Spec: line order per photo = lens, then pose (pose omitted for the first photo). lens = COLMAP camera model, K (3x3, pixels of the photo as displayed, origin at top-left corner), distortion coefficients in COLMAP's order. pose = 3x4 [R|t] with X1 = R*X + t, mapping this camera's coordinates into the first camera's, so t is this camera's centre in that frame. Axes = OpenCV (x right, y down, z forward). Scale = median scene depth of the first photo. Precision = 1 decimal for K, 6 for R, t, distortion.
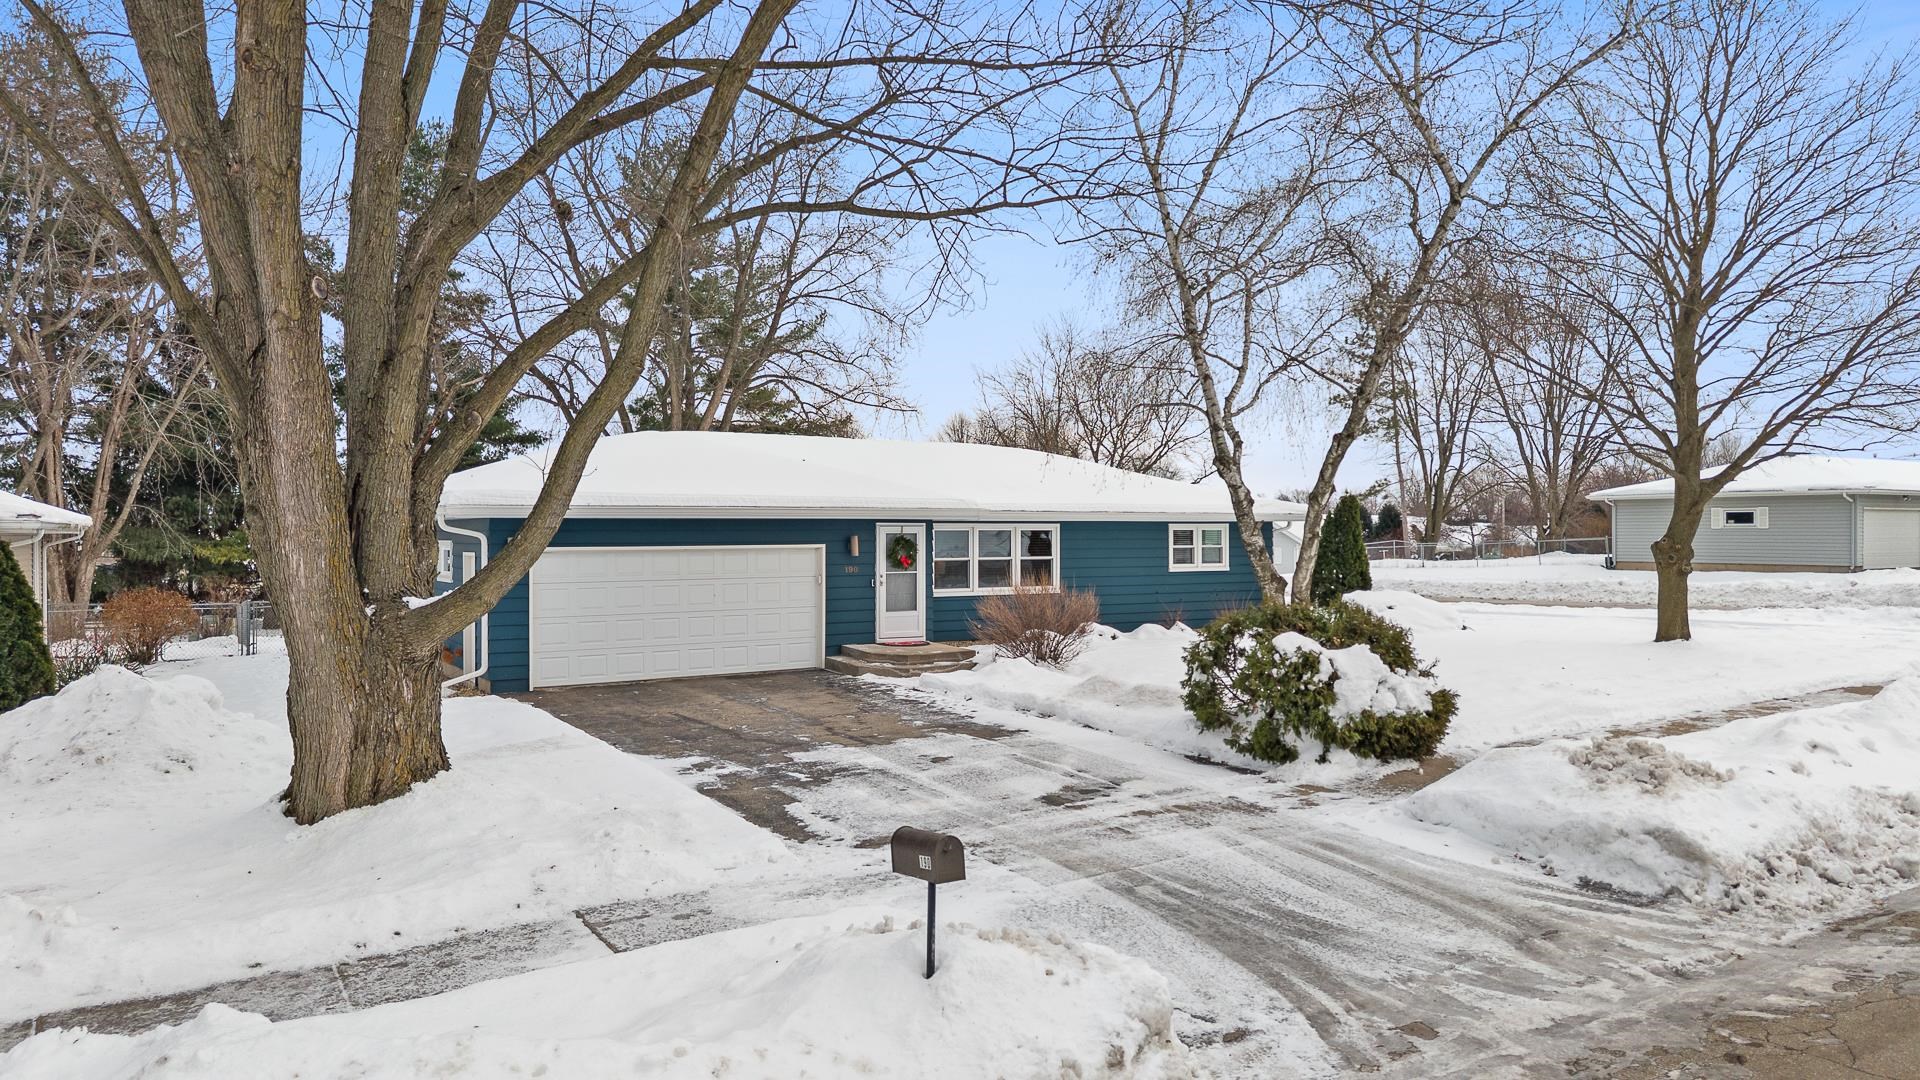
lens RADIAL K [[1299.9, 0, 960.0], [0, 1299.9, 540.0], [0, 0, 1]] dist [0.019648, -0.004098]
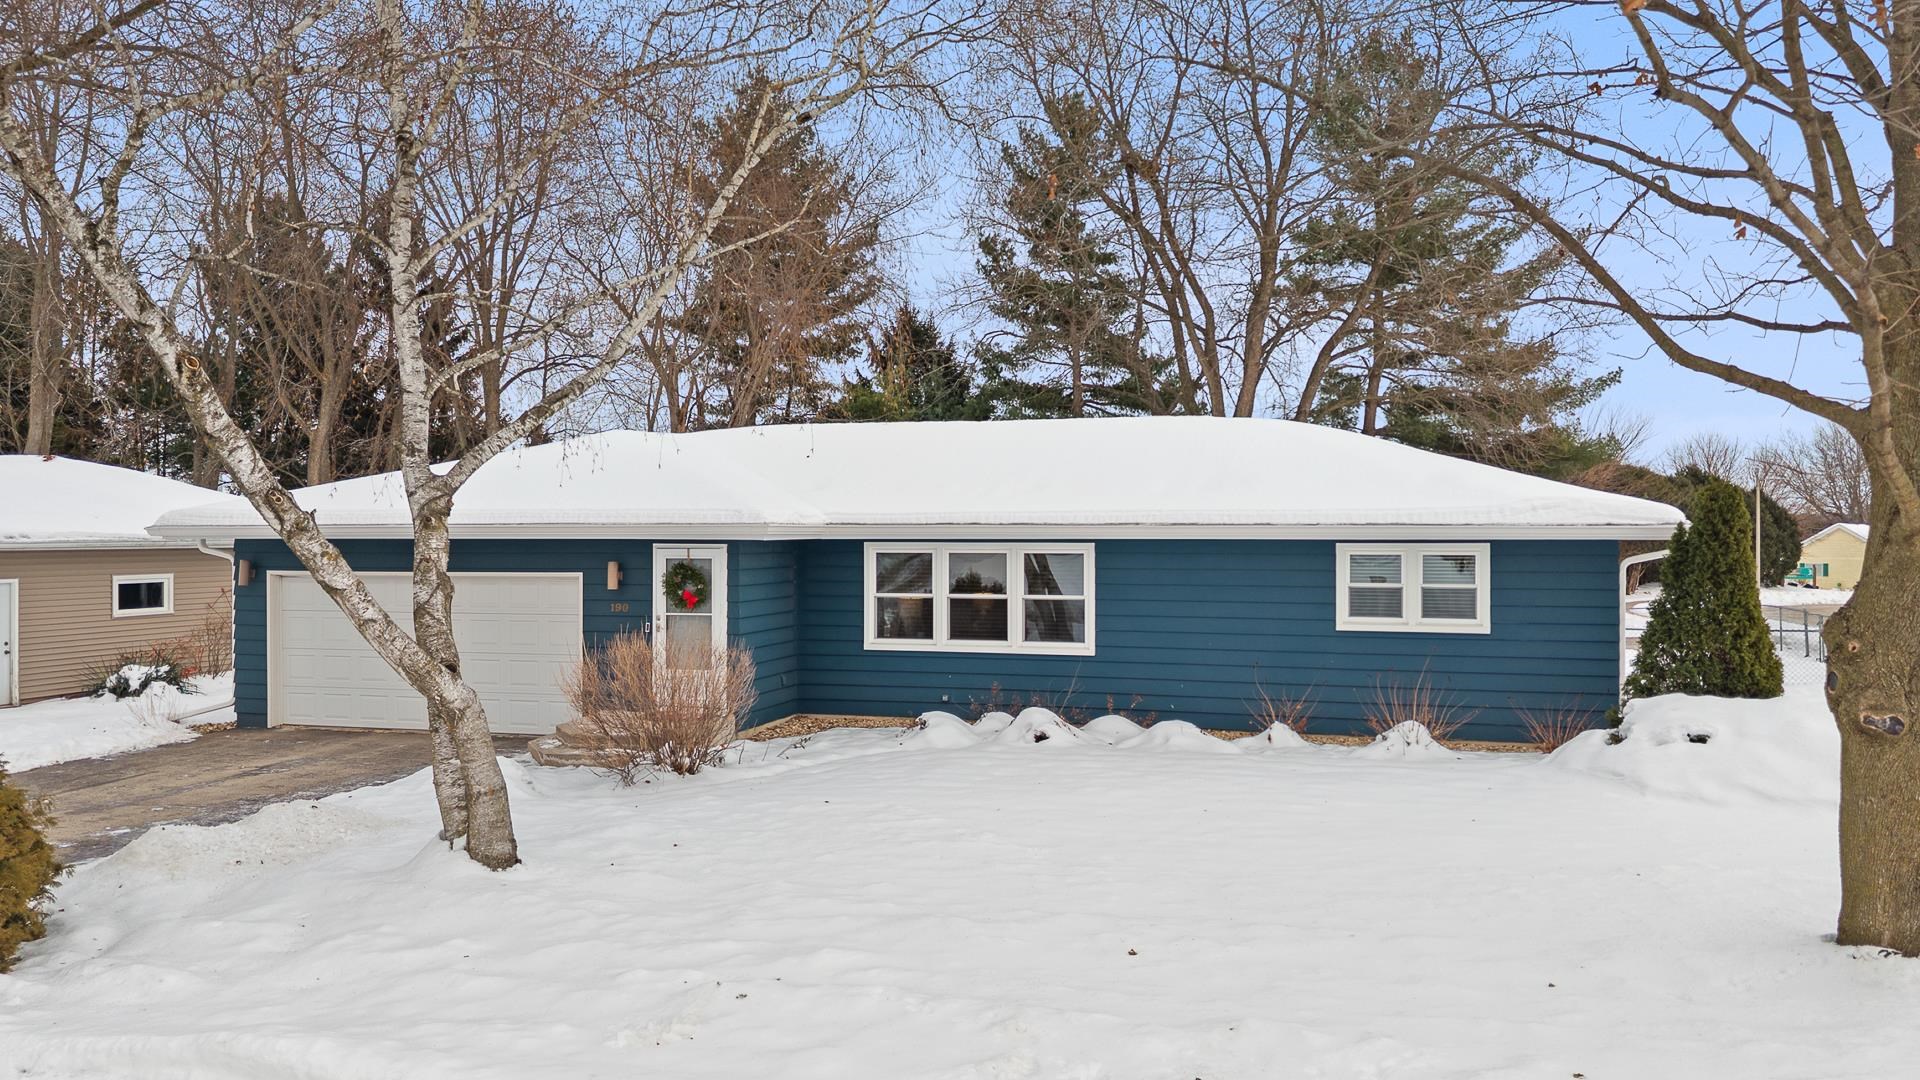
lens RADIAL K [[1401.7, 0, 999.1], [0, 1401.7, 567.3], [0, 0, 1]] dist [0.027128, 0.000329]
pose [[0.668334, 0.021615, -0.743547, 0.650075], [-0.005938, 0.999701, 0.023724, -0.020175], [0.743838, -0.011440, 0.668262, 0.622206]]
